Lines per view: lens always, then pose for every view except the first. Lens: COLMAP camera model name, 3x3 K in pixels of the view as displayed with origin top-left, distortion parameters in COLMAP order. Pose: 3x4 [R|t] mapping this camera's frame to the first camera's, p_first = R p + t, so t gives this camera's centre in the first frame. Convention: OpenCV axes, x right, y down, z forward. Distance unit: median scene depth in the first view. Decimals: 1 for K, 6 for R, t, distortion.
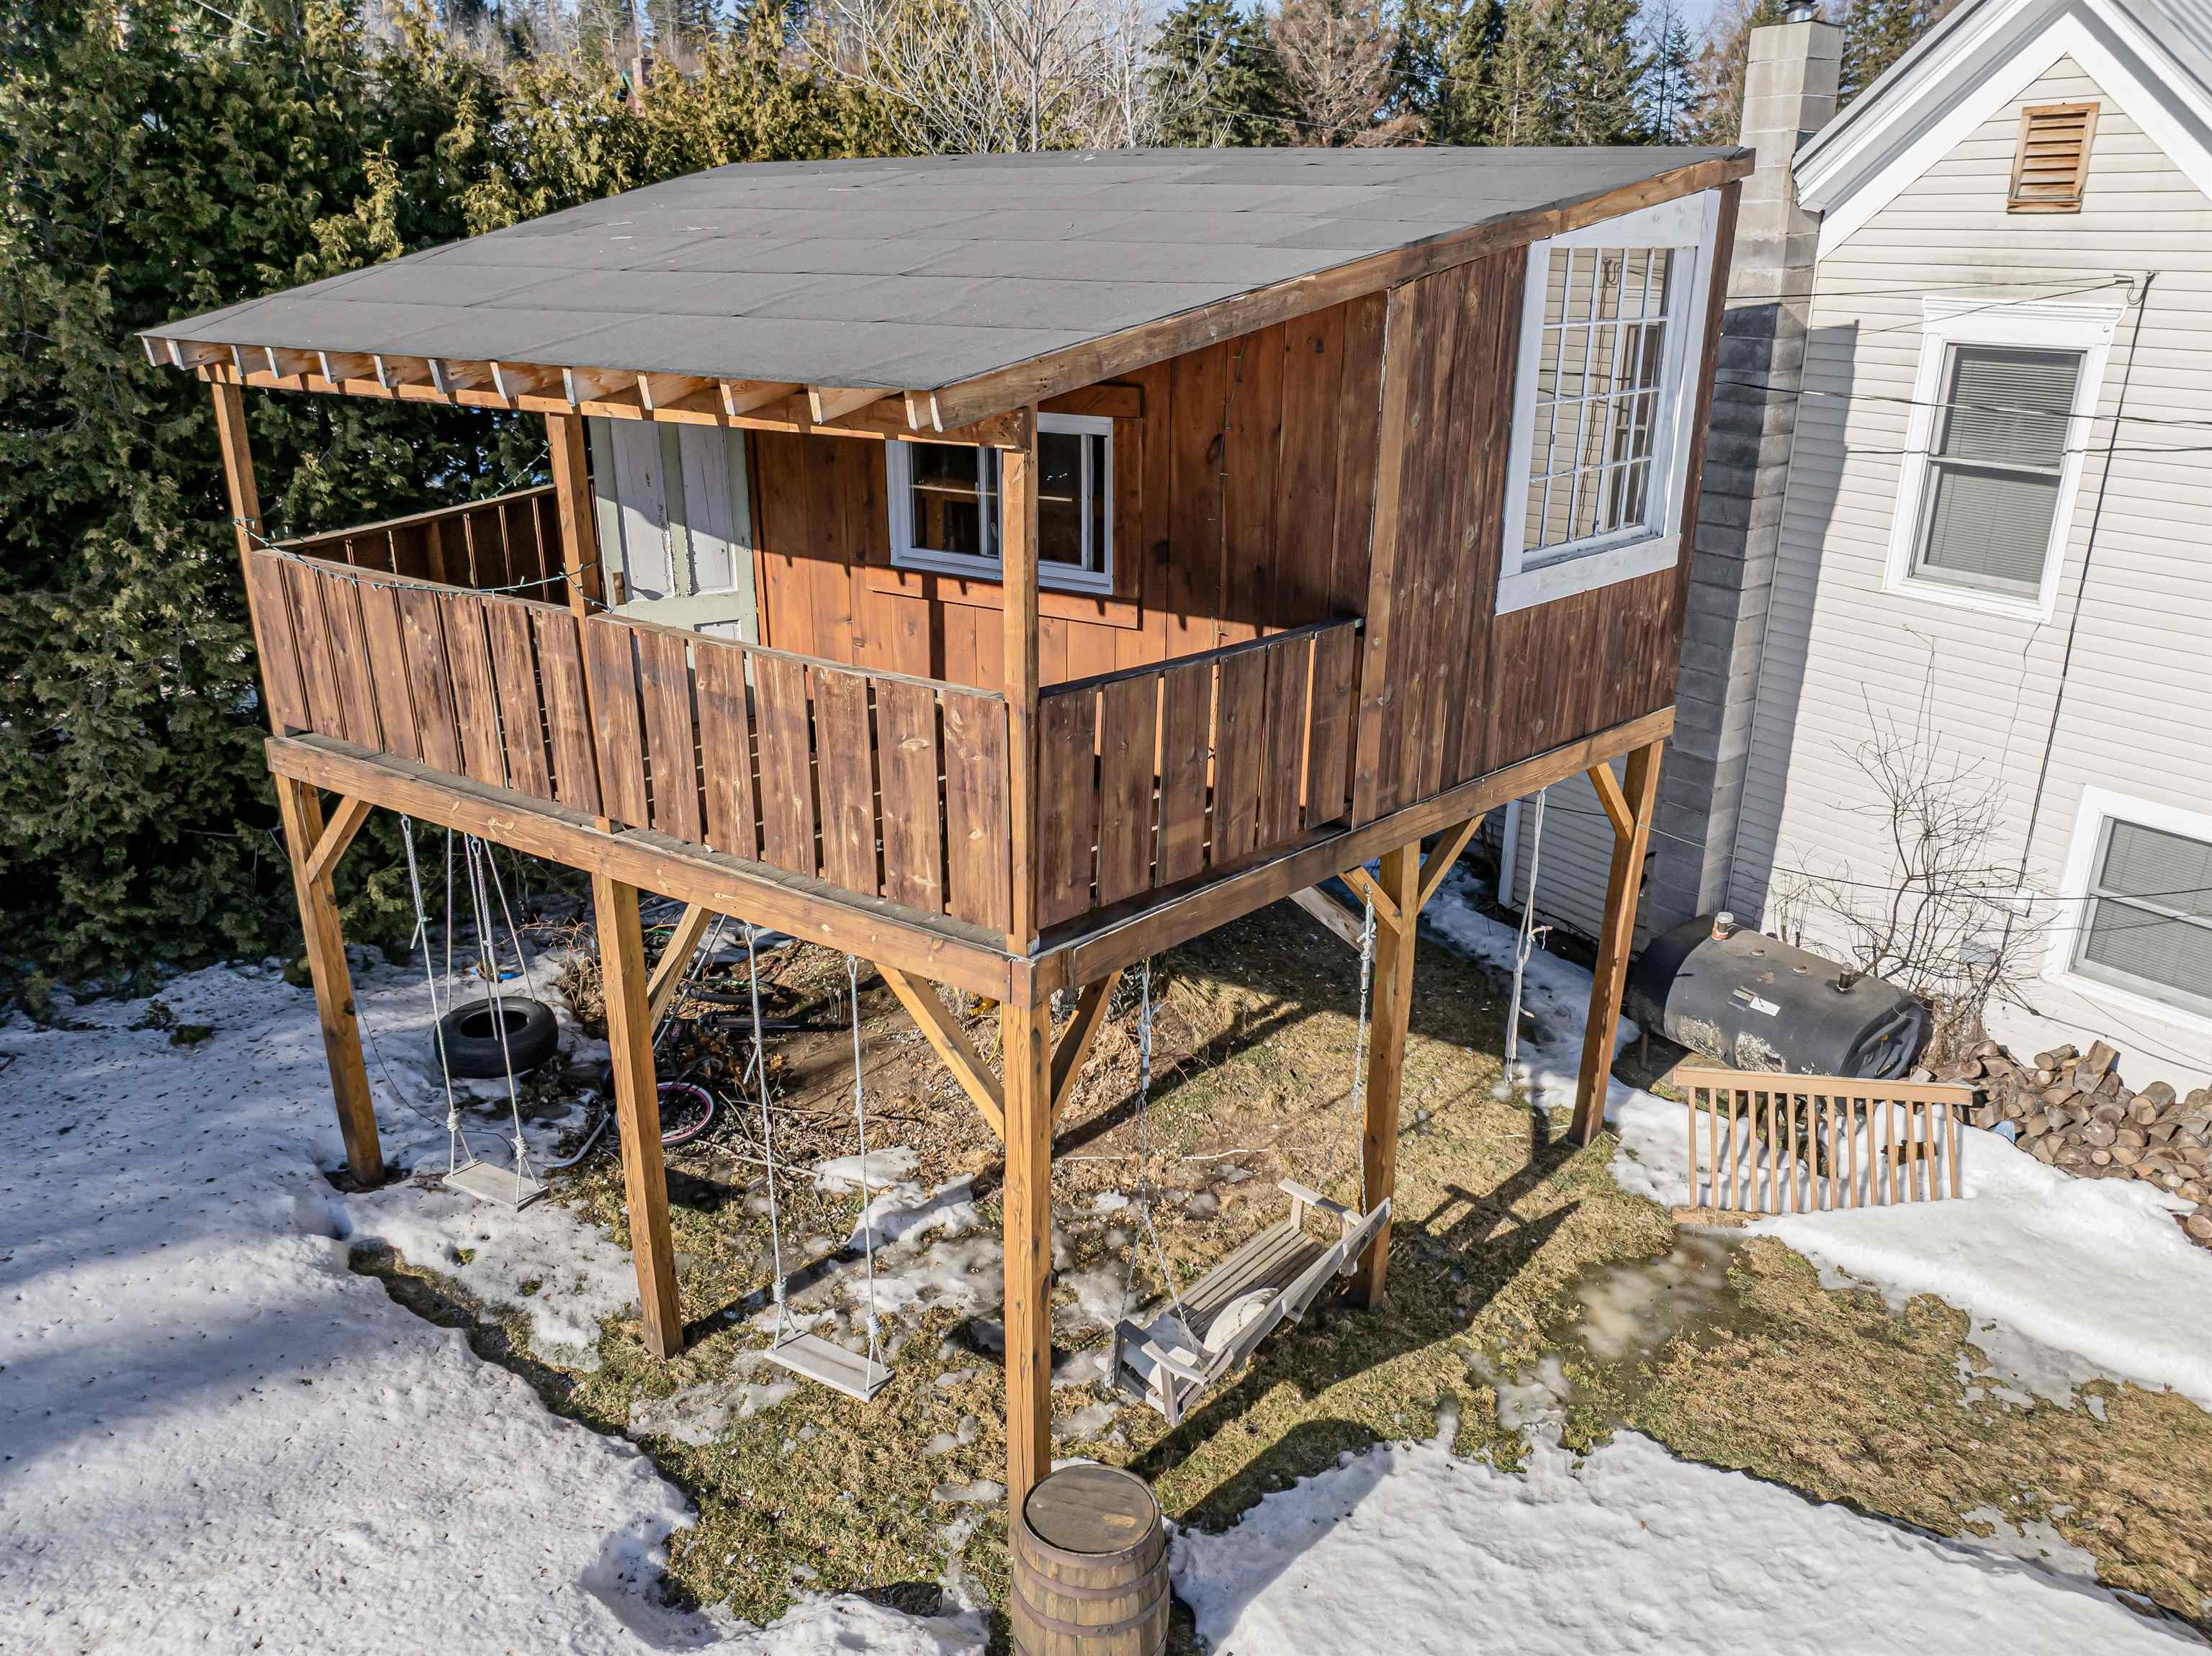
lens RADIAL K [[1562.9, 0, 1114.5], [0, 1562.9, 818.9], [0, 0, 1]] dist [-0.044294, 0.004546]
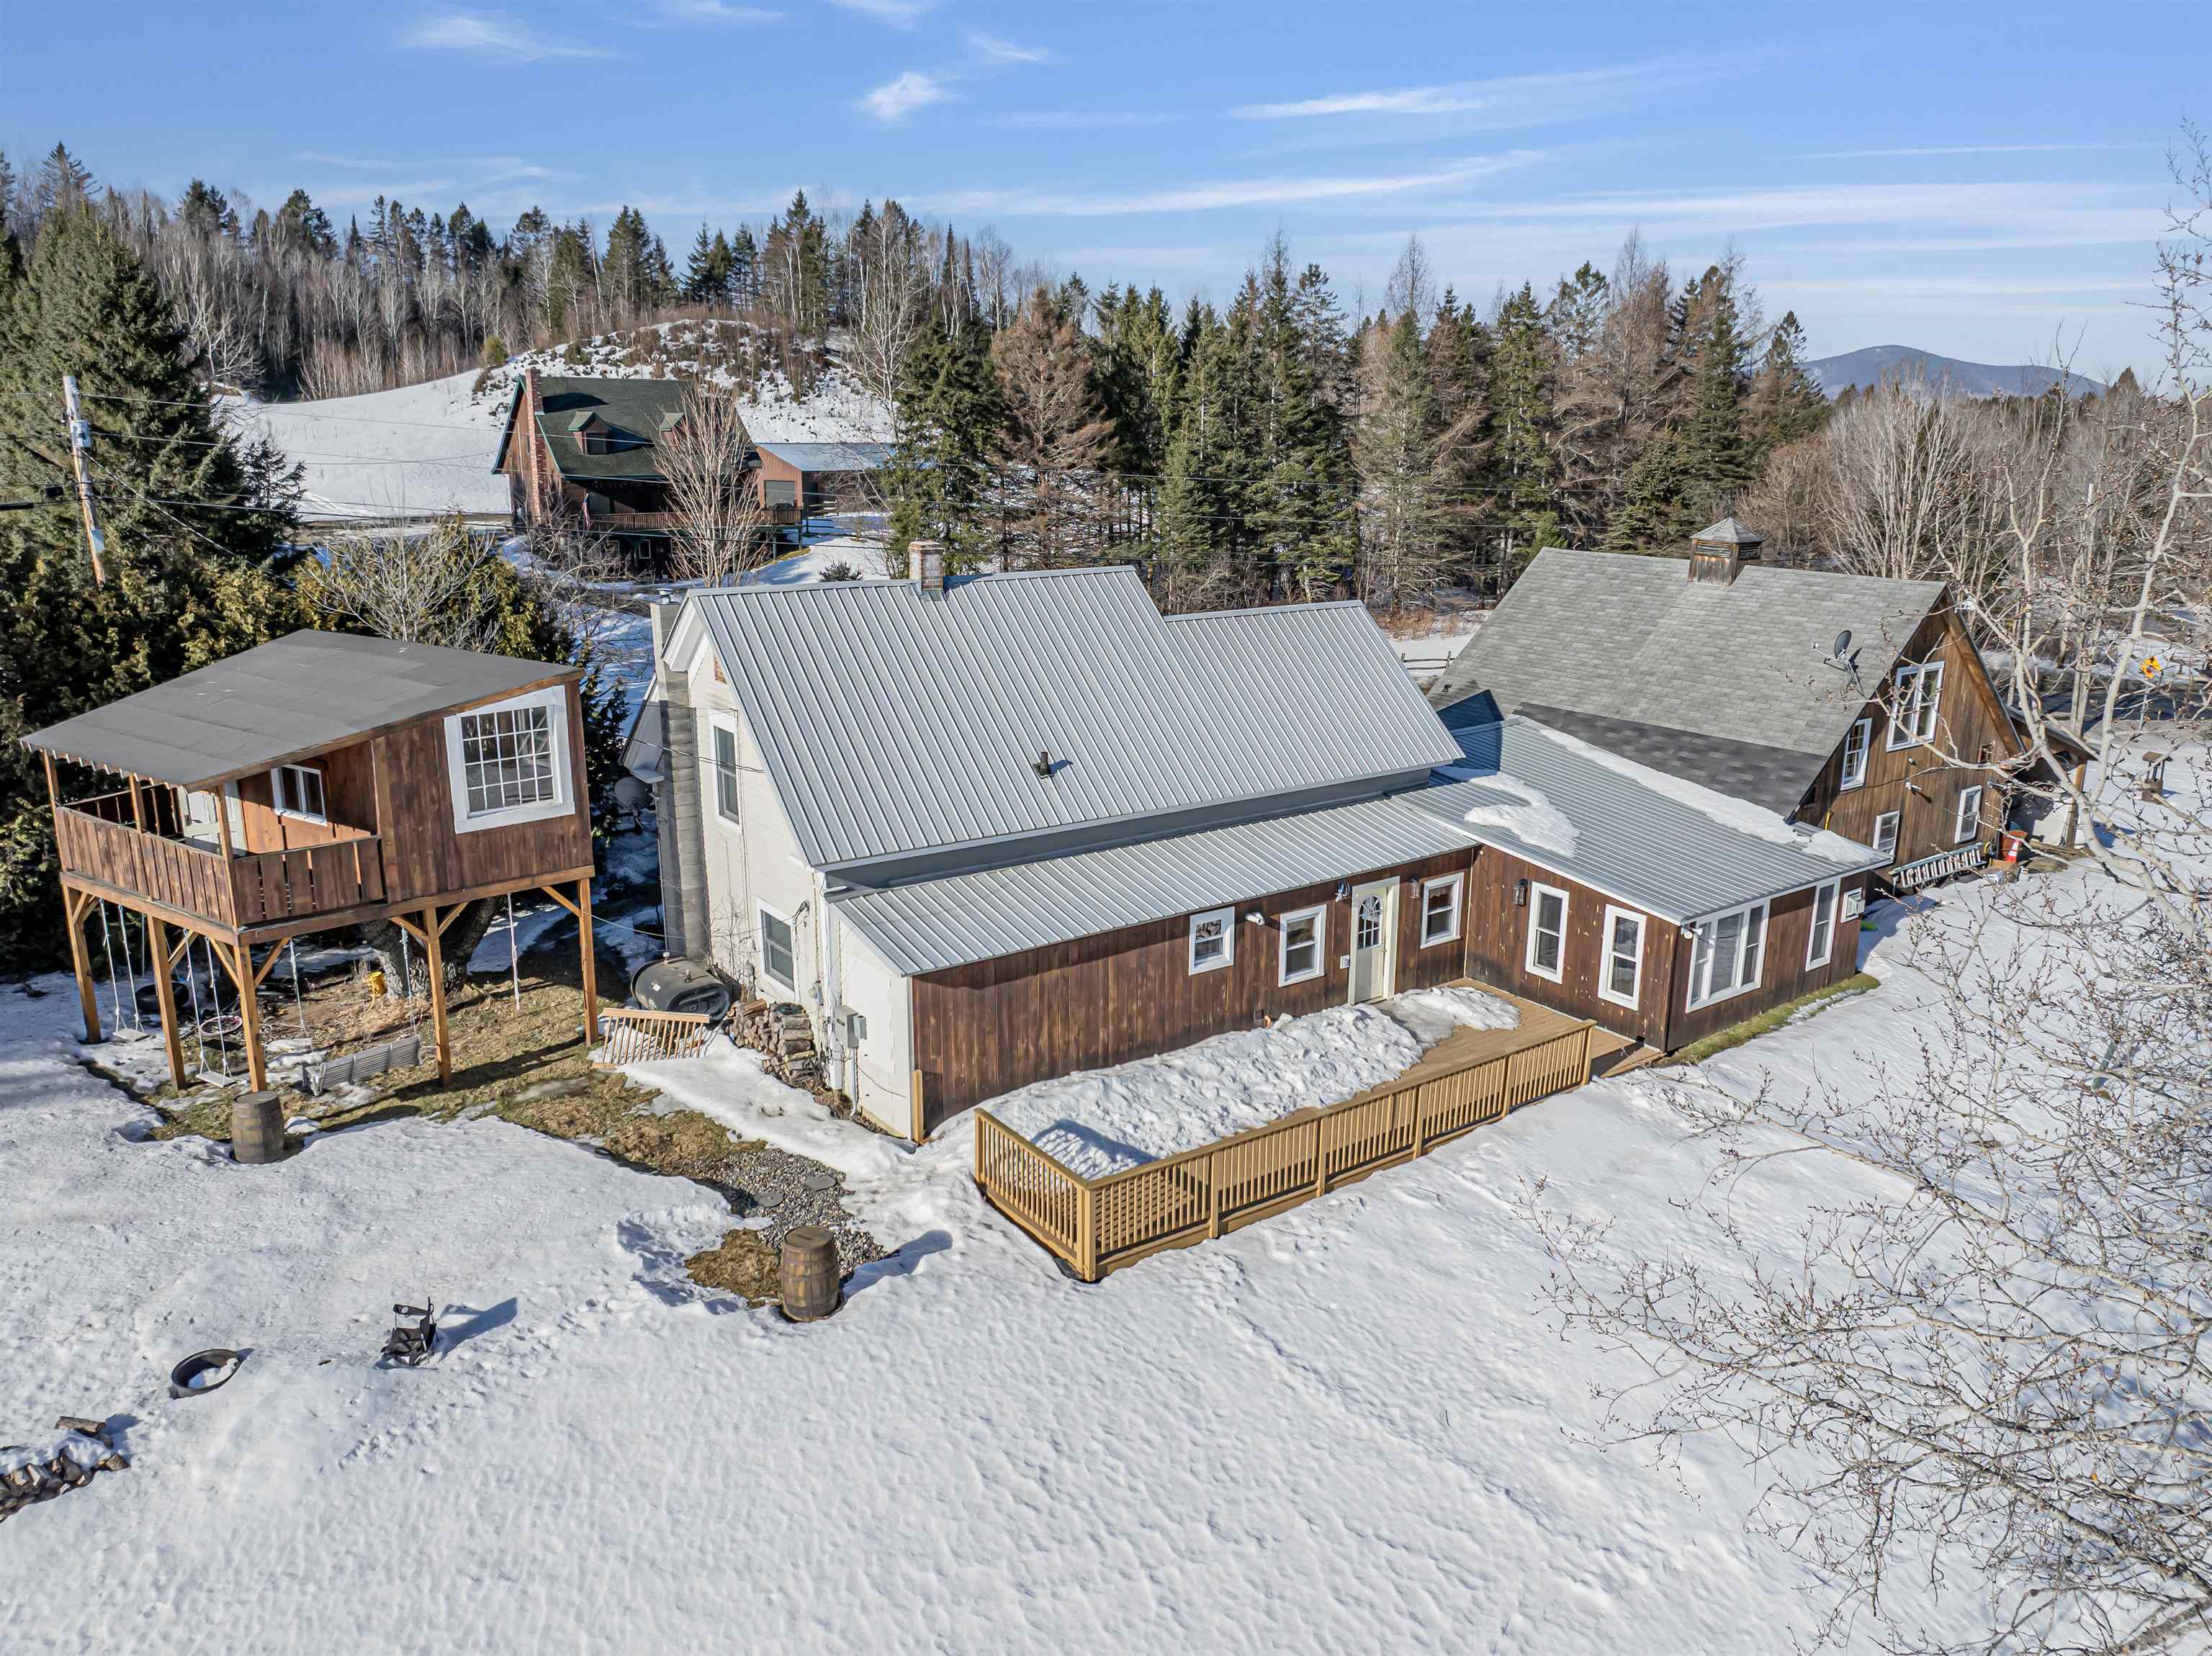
lens RADIAL K [[1562.9, 0, 1114.5], [0, 1562.9, 818.9], [0, 0, 1]] dist [-0.044294, 0.004546]
pose [[0.999961, 0.005611, -0.006854, 1.422045], [-0.006324, 0.994035, -0.108880, 0.146218], [0.006202, 0.108919, 0.994031, -1.815521]]
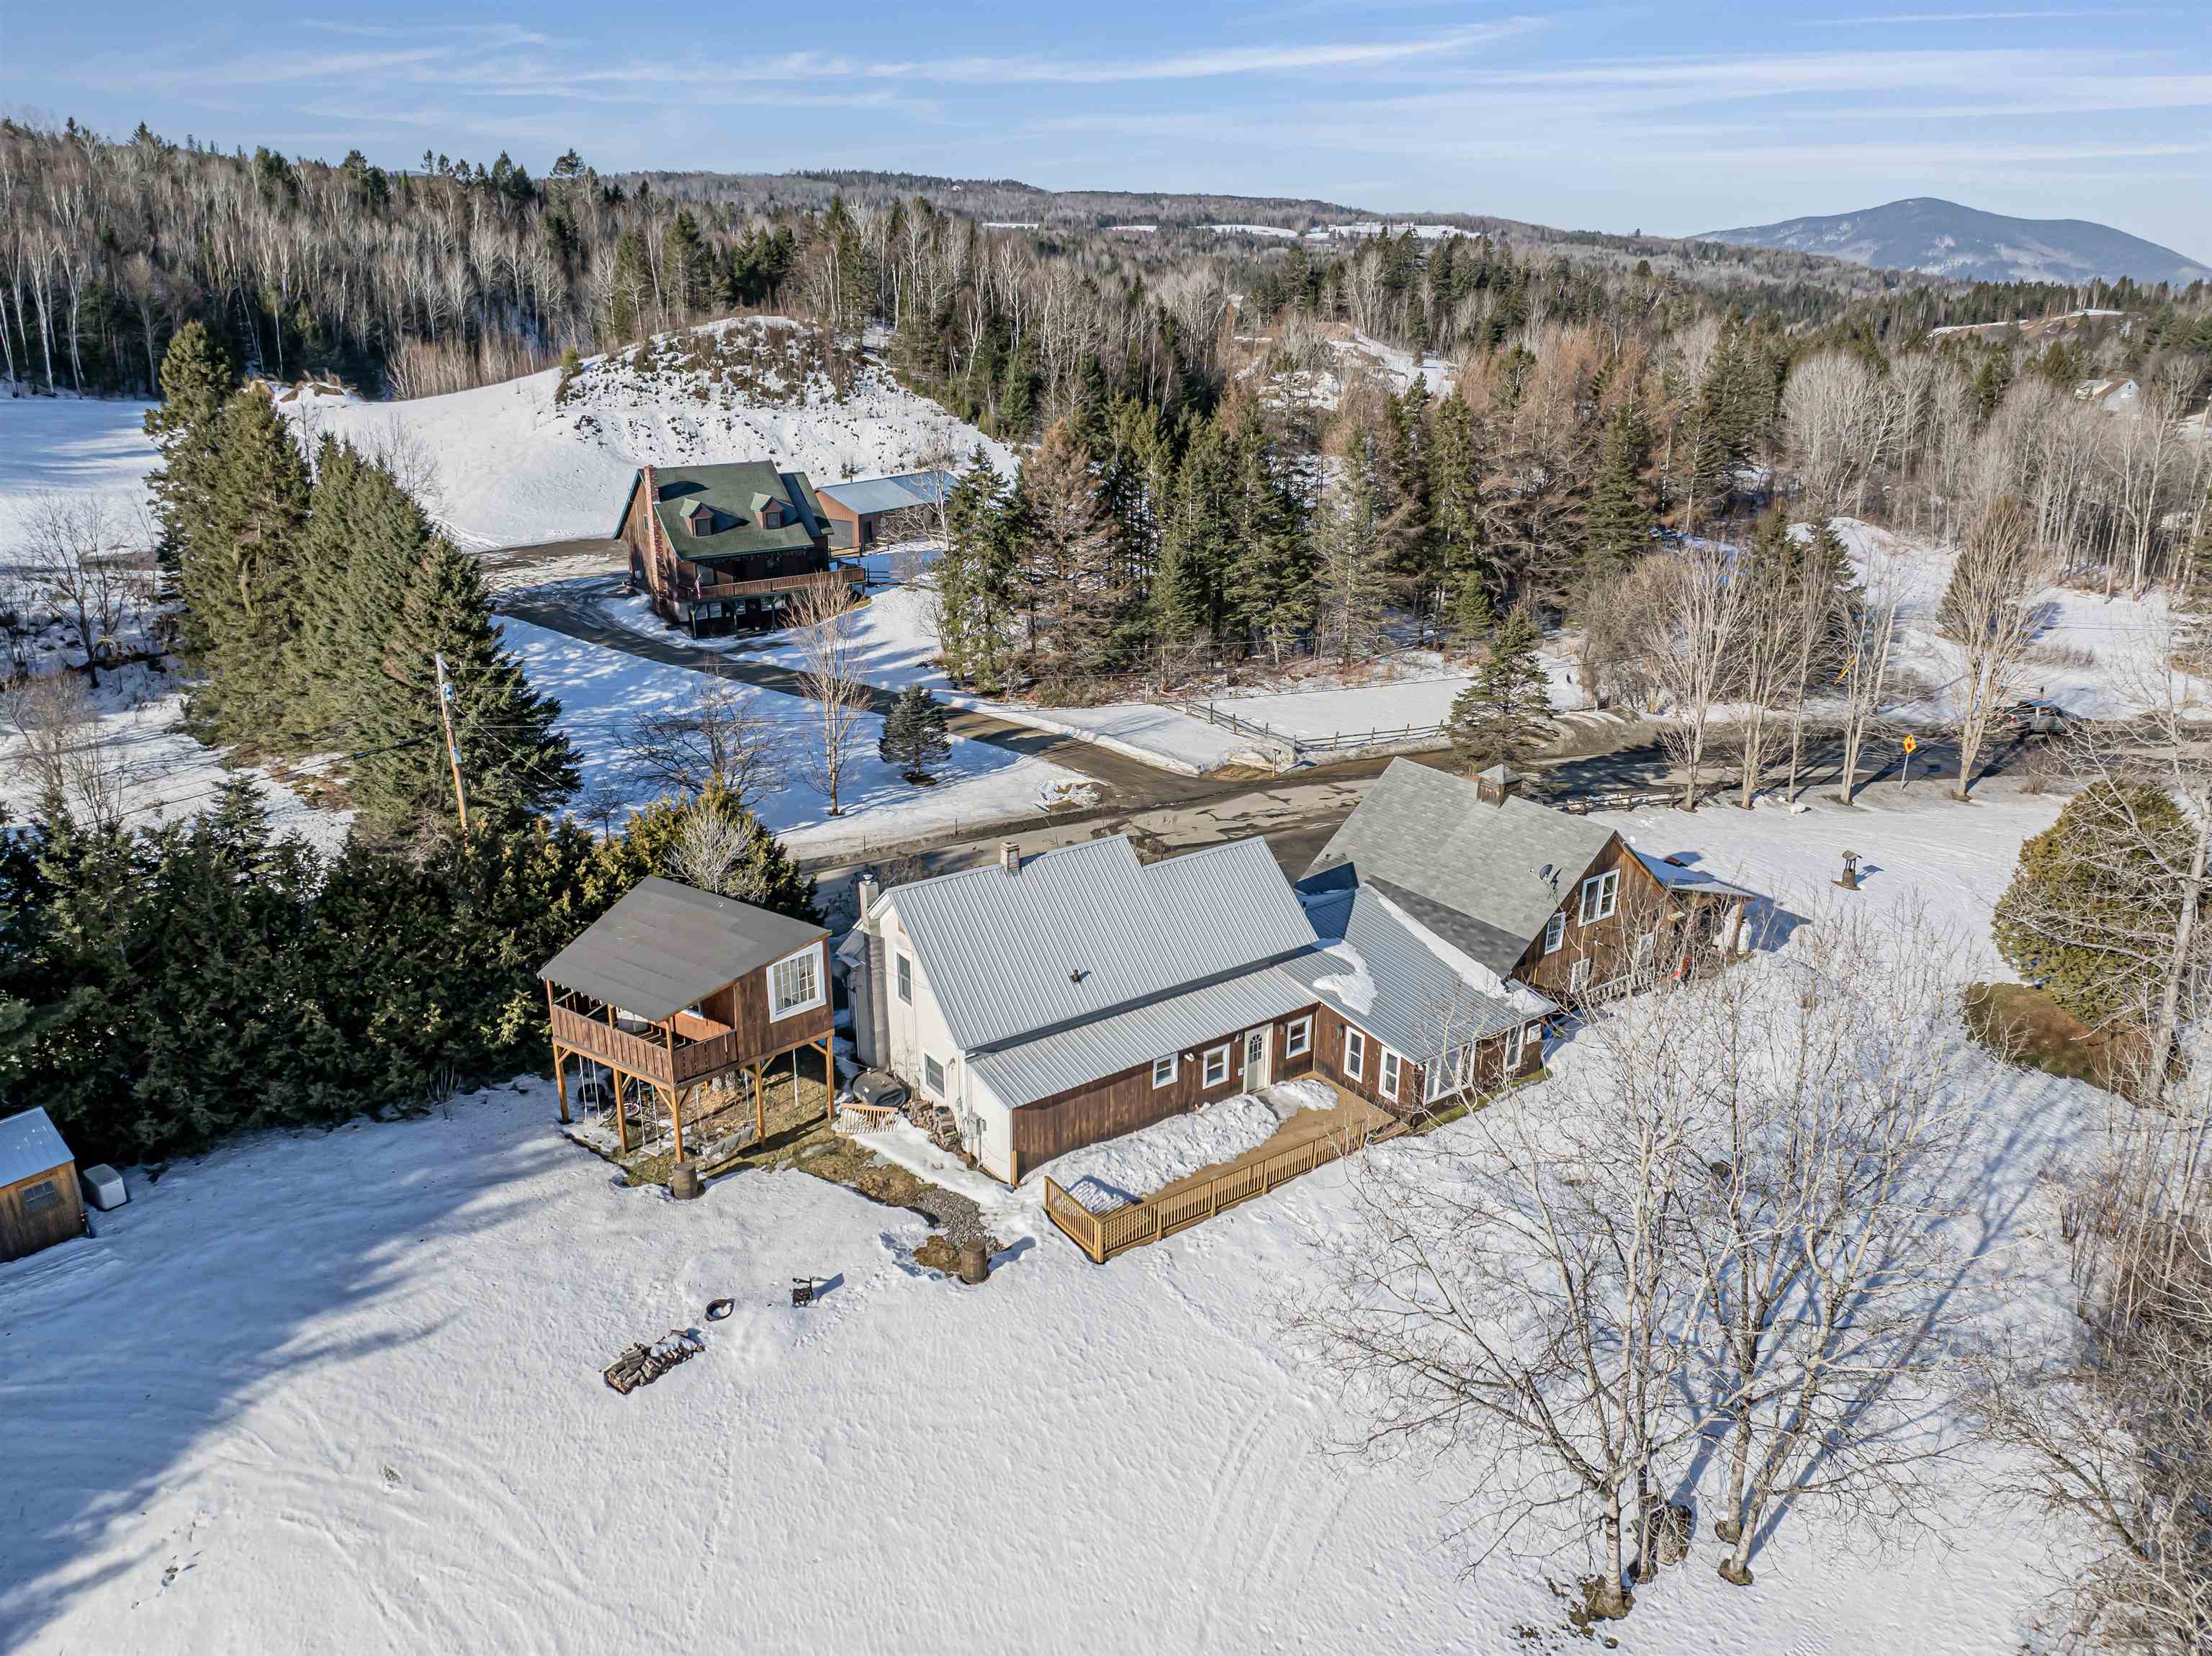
lens RADIAL K [[1561.6, 0, 1115.9], [0, 1561.6, 817.5], [0, 0, 1]] dist [-0.044197, 0.014270]
pose [[0.999897, 0.009008, -0.011170, 1.465304], [-0.009255, 0.999709, -0.022279, -0.717965], [0.010966, 0.022380, 0.999689, -4.402010]]
